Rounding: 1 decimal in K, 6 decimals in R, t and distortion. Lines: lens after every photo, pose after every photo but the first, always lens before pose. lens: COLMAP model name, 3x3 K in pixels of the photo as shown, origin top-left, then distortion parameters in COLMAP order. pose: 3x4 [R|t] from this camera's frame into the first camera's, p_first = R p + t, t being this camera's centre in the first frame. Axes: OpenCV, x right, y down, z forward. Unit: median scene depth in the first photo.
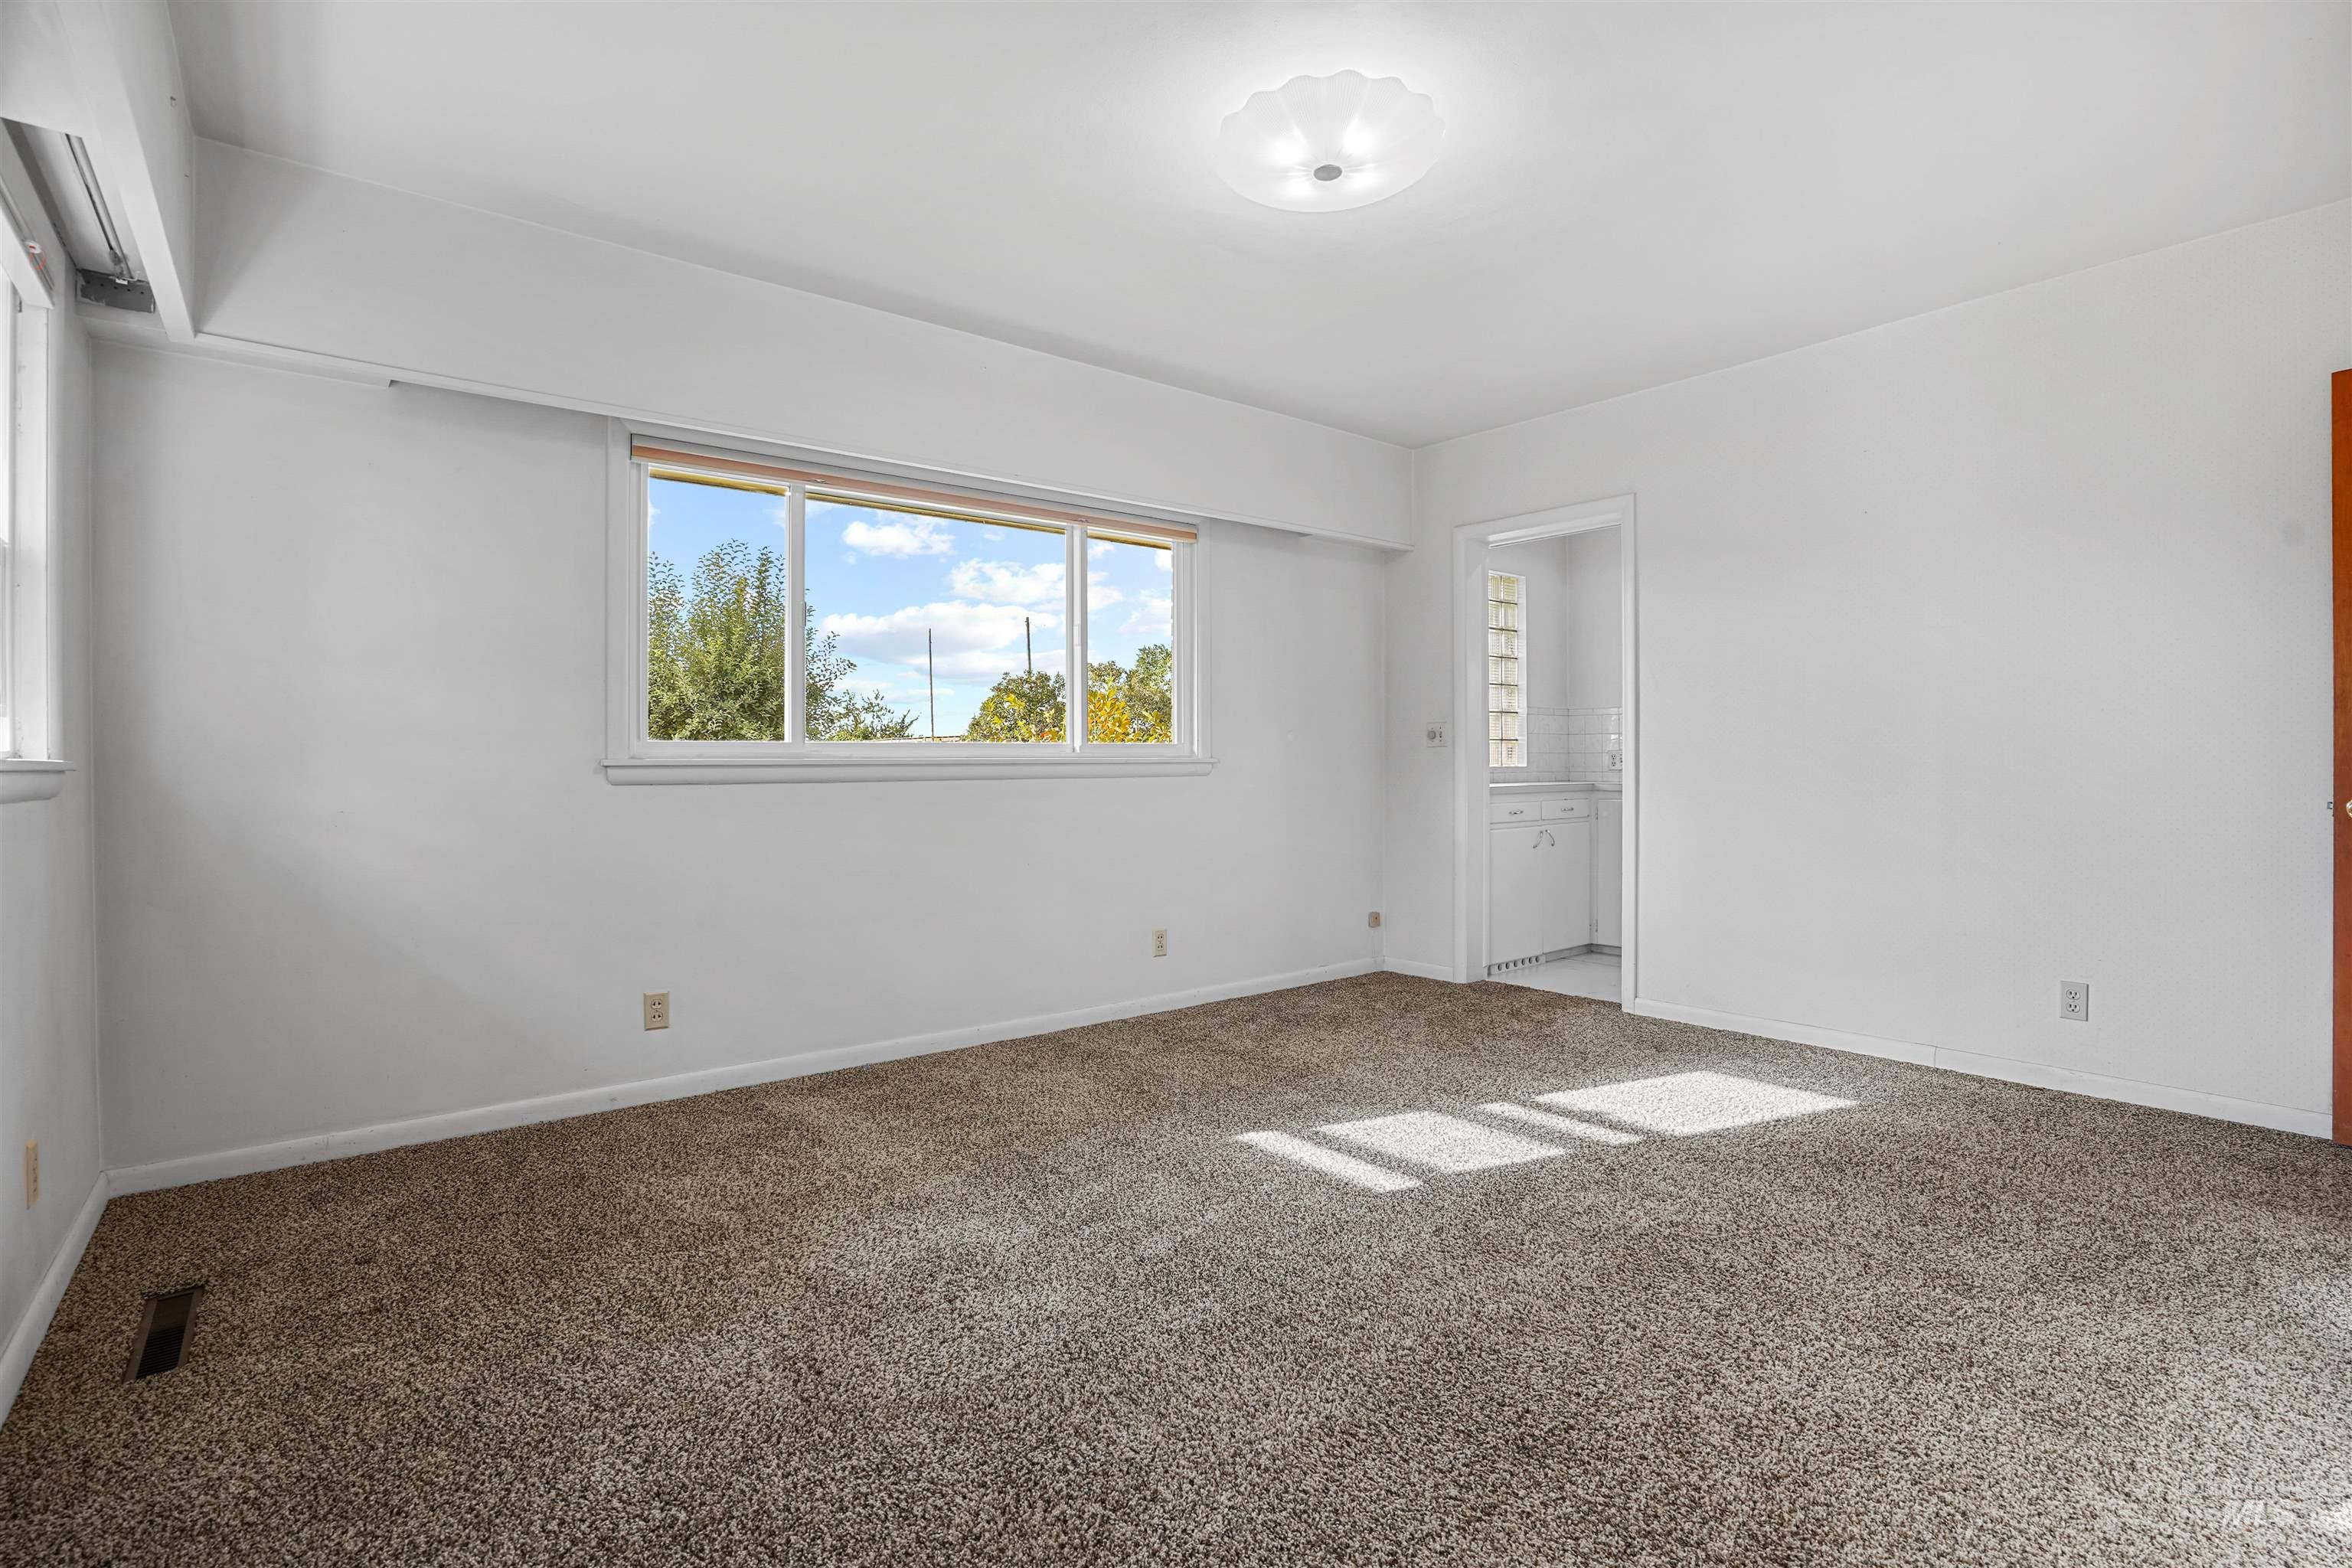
lens RADIAL K [[1095.9, 0, 1179.9], [0, 1095.9, 766.4], [0, 0, 1]] dist [-0.059234, 0.024476]
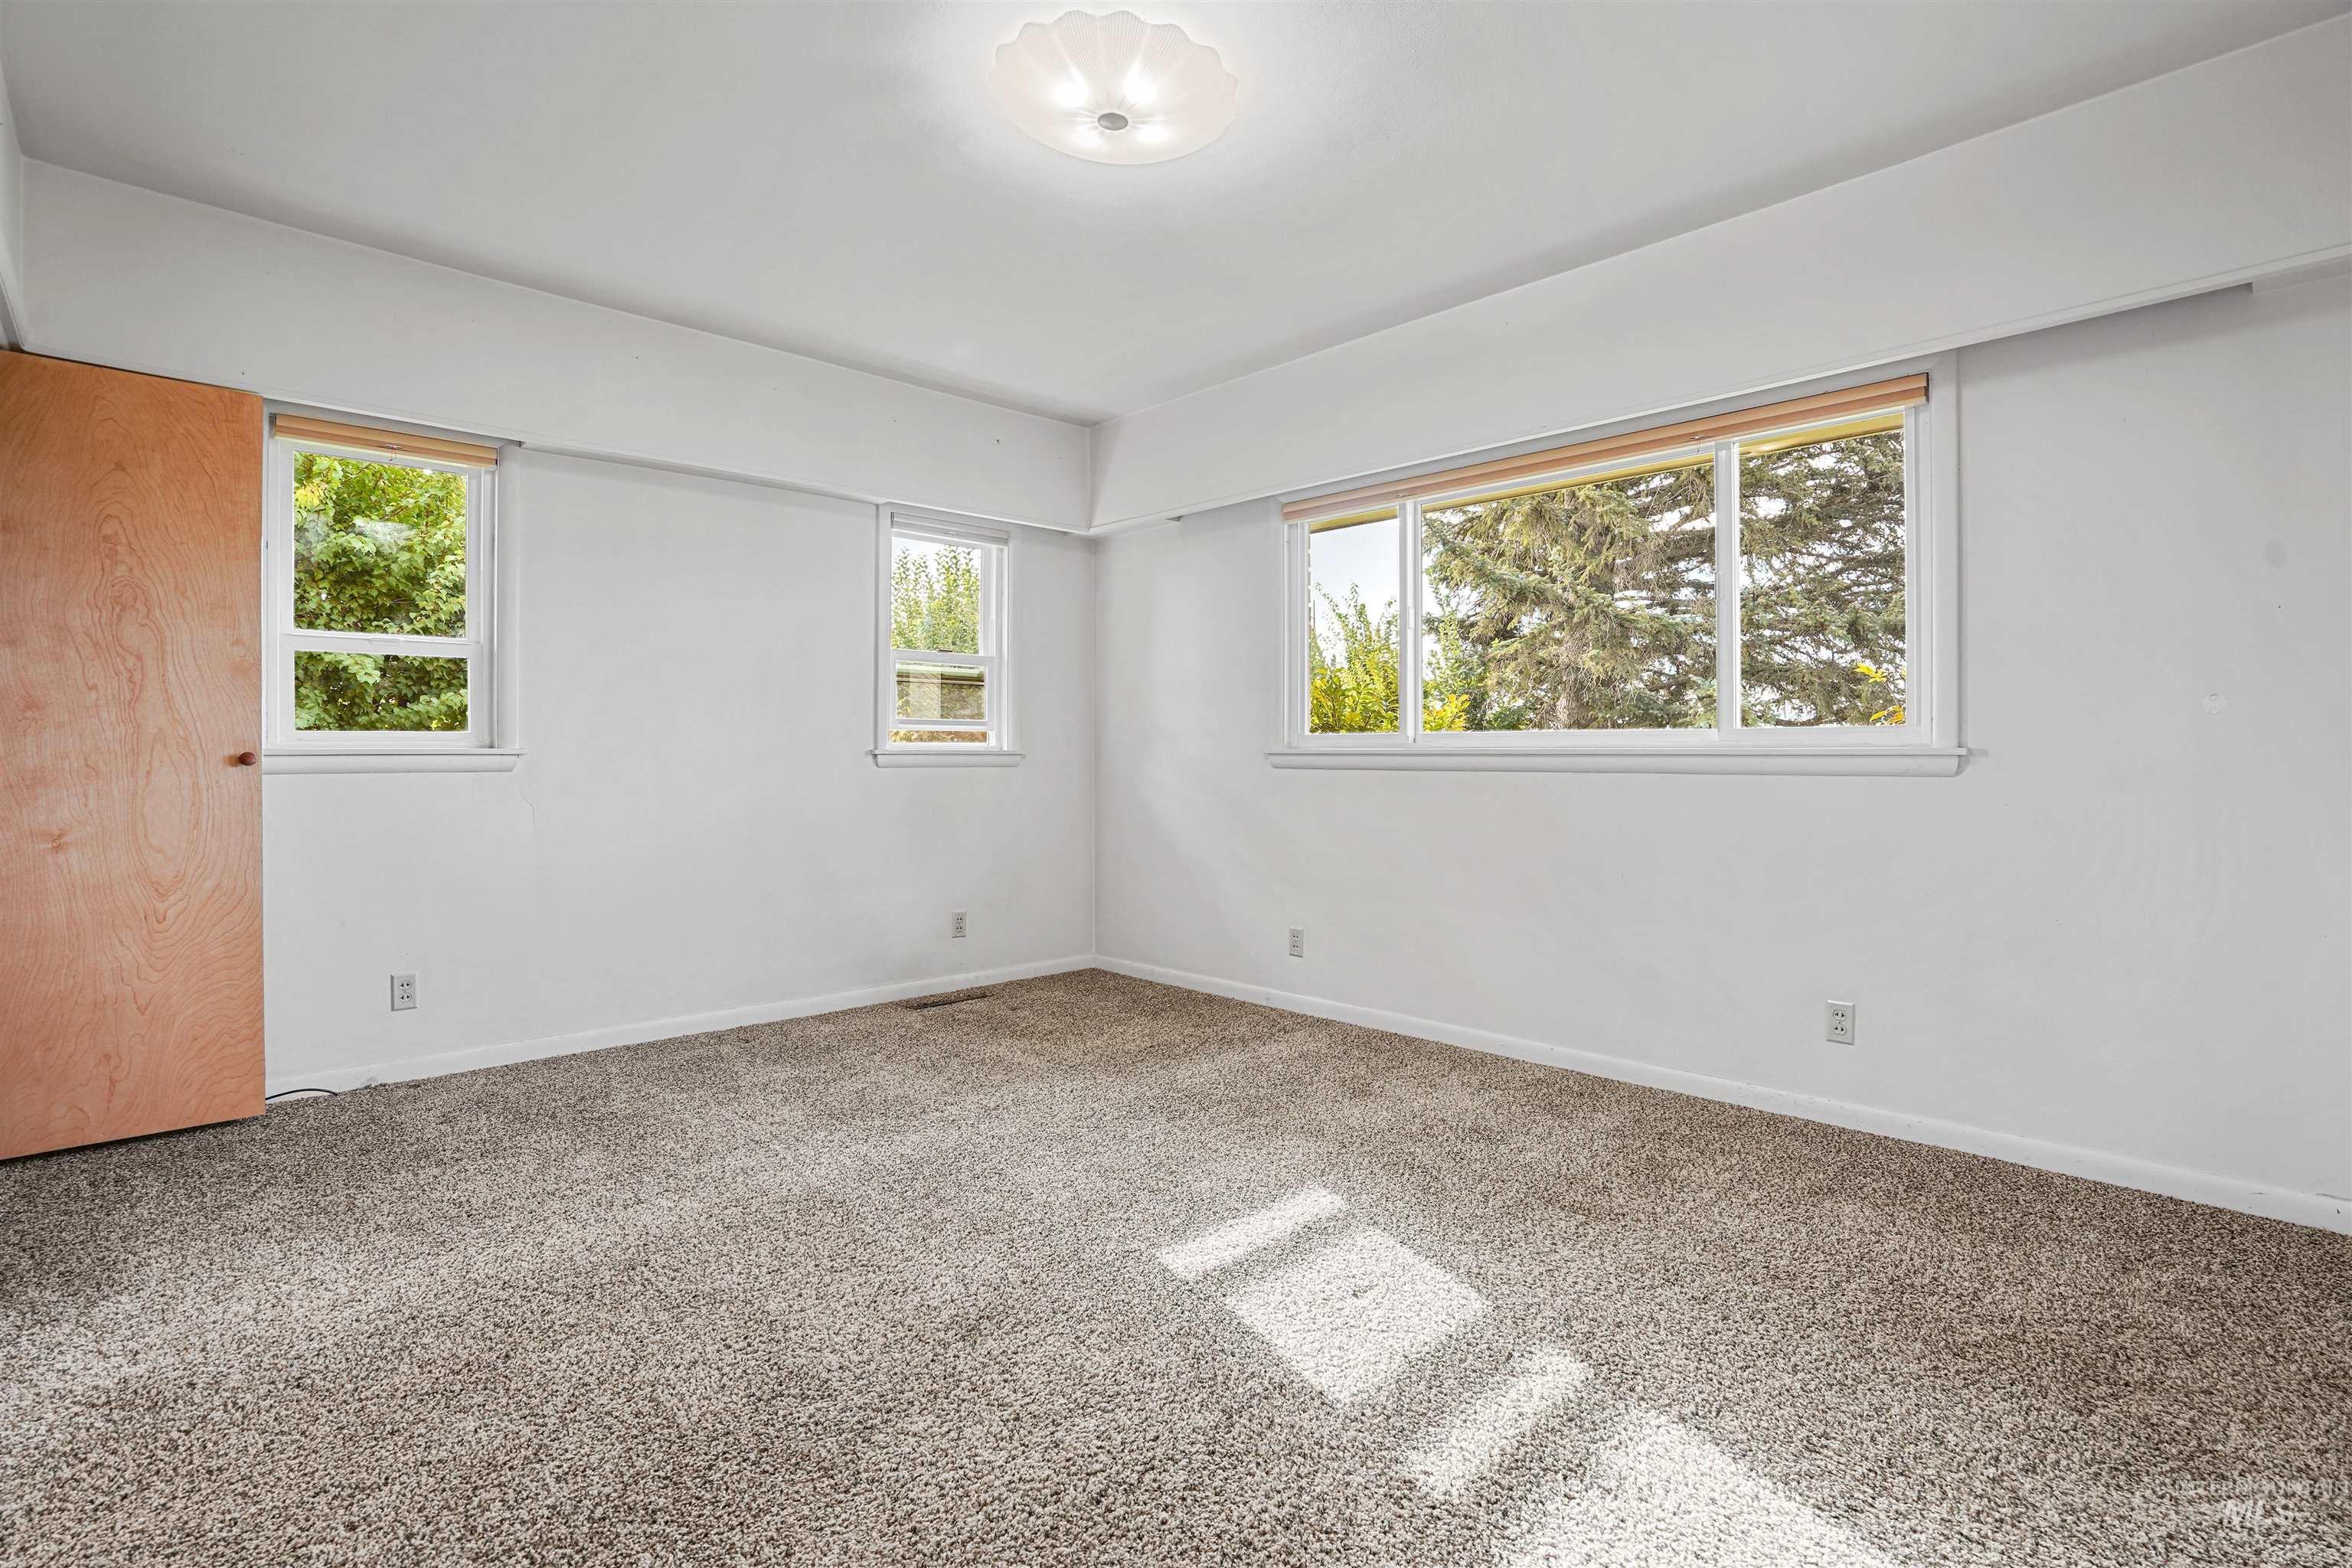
lens RADIAL K [[1095.9, 0, 1179.9], [0, 1095.9, 766.4], [0, 0, 1]] dist [-0.059234, 0.024476]
pose [[0.101165, 0.018199, -0.994703, 0.878104], [-0.005849, 0.999826, 0.017697, -0.008954], [0.994852, 0.004028, 0.101254, 0.788613]]
